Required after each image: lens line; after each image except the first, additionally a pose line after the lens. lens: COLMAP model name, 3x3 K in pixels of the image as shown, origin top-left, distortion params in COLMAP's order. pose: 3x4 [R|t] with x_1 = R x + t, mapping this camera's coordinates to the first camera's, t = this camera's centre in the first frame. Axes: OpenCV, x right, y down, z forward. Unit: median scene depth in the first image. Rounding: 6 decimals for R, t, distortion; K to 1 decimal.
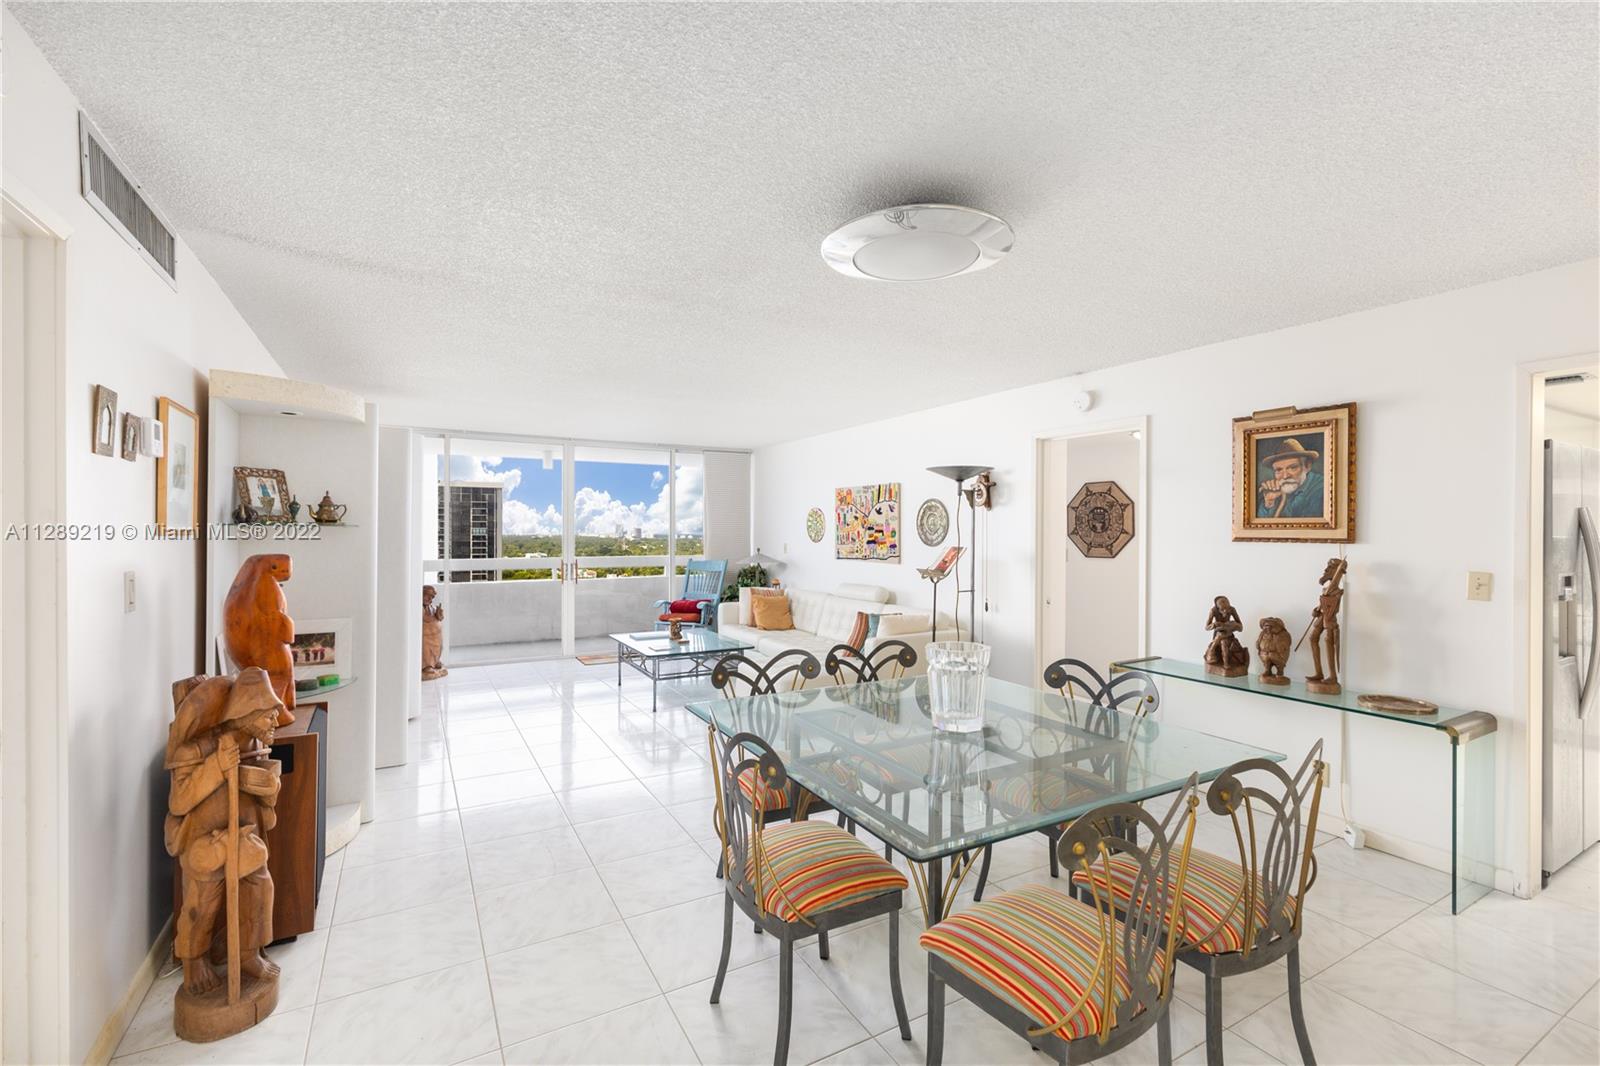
lens RADIAL K [[698.7, 0, 796.7], [0, 698.7, 532.1], [0, 0, 1]] dist [0.026340, -0.008870]
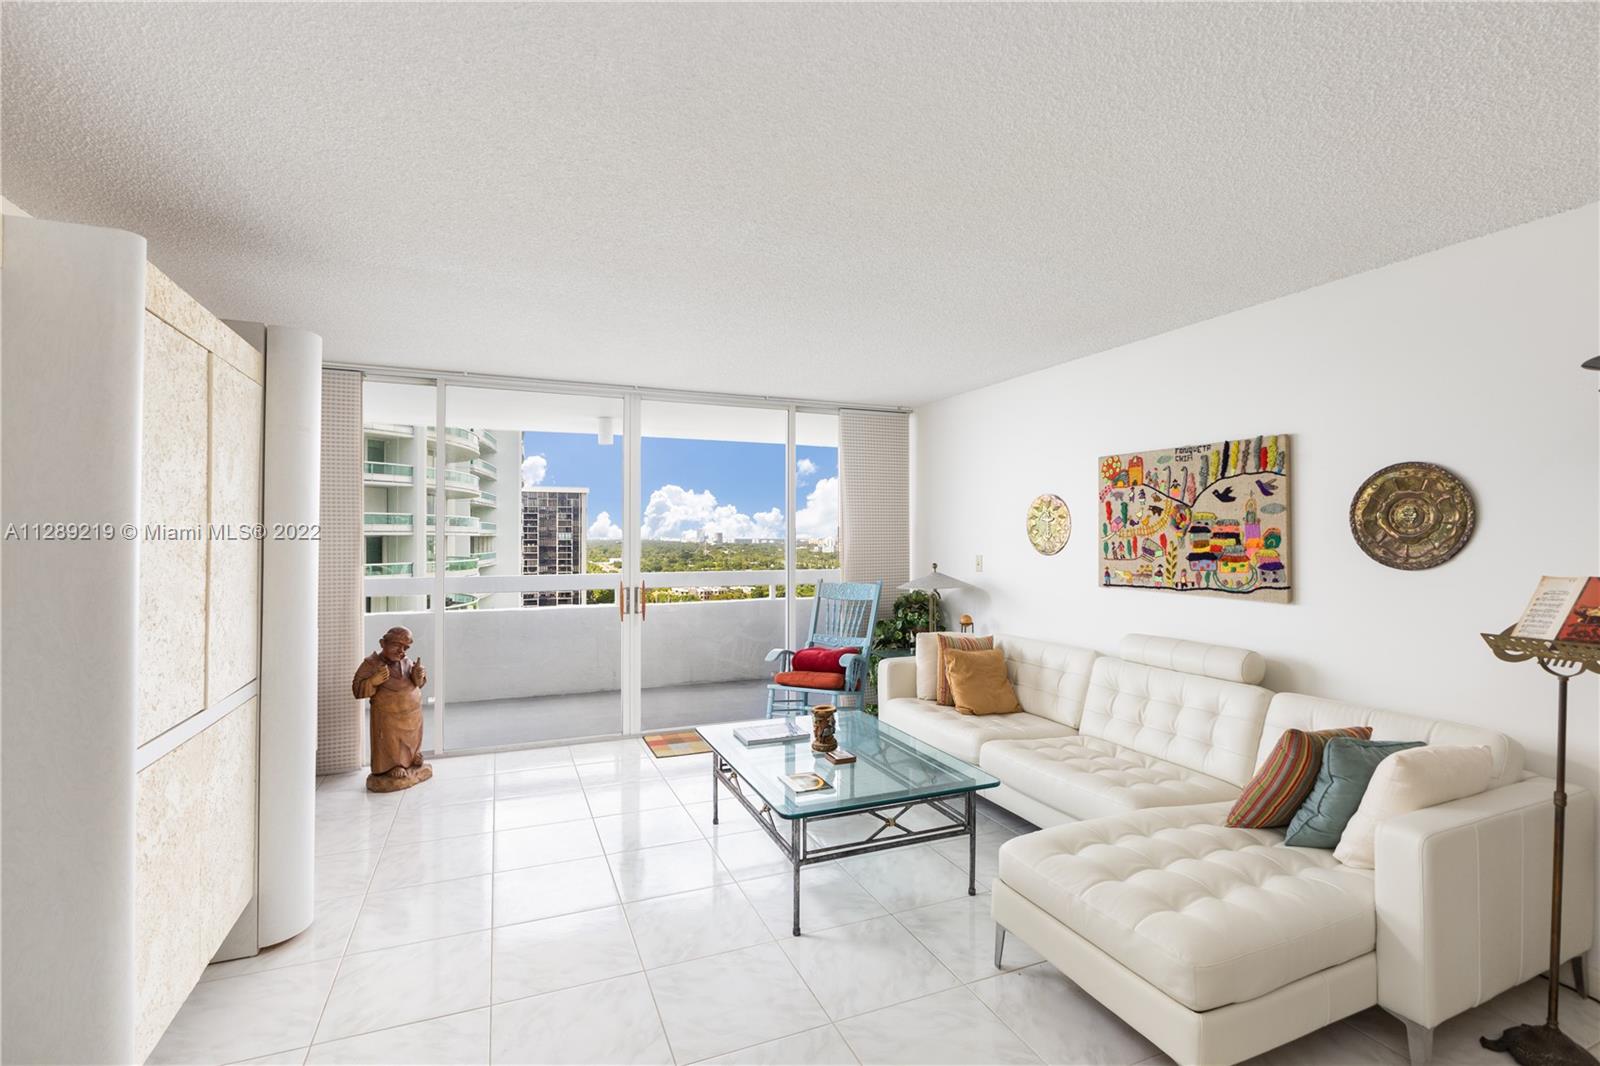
lens RADIAL K [[724.3, 0, 800.0], [0, 724.3, 533.0], [0, 0, 1]] dist [0.000386, 0.000053]
pose [[0.993734, -0.001249, -0.111763, -0.123371], [0.000671, 0.999986, -0.005202, -0.000413], [0.111768, 0.005095, 0.993721, 0.445222]]
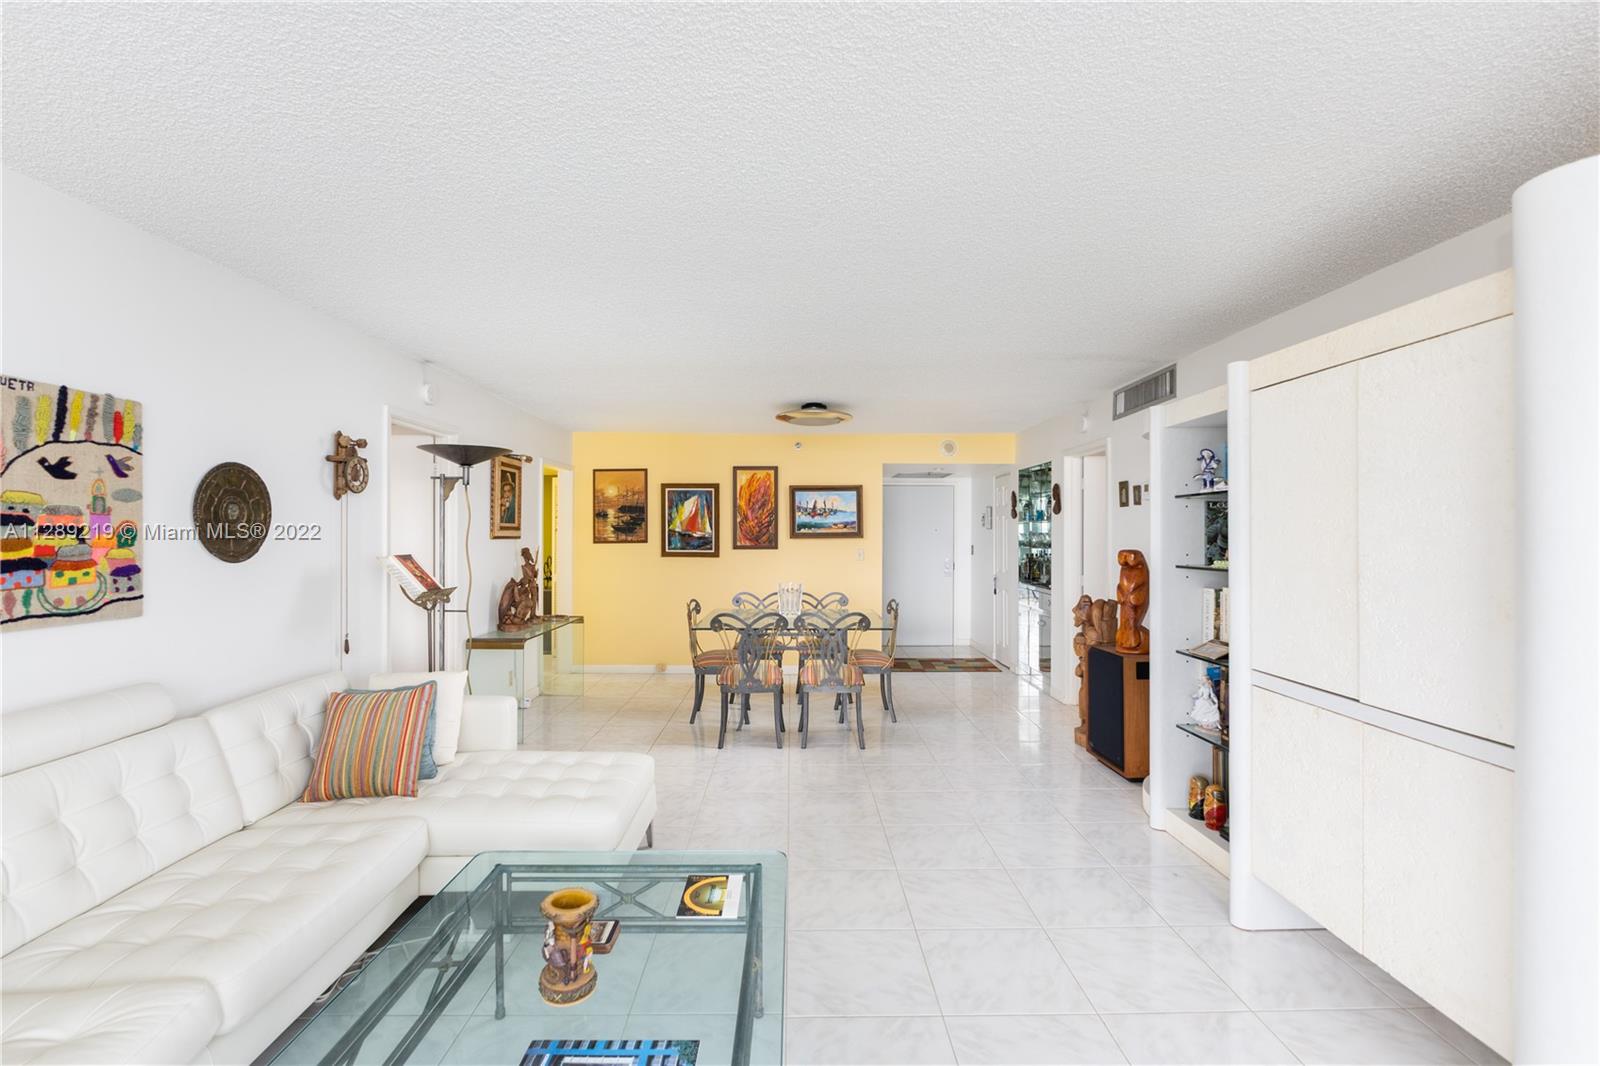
lens RADIAL K [[724.3, 0, 800.0], [0, 724.3, 533.0], [0, 0, 1]] dist [0.000386, 0.000053]
pose [[-0.879628, -0.003913, 0.475647, -0.337973], [-0.003943, 0.999992, 0.000934, -0.001469], [-0.475647, -0.001054, -0.879636, 1.111620]]
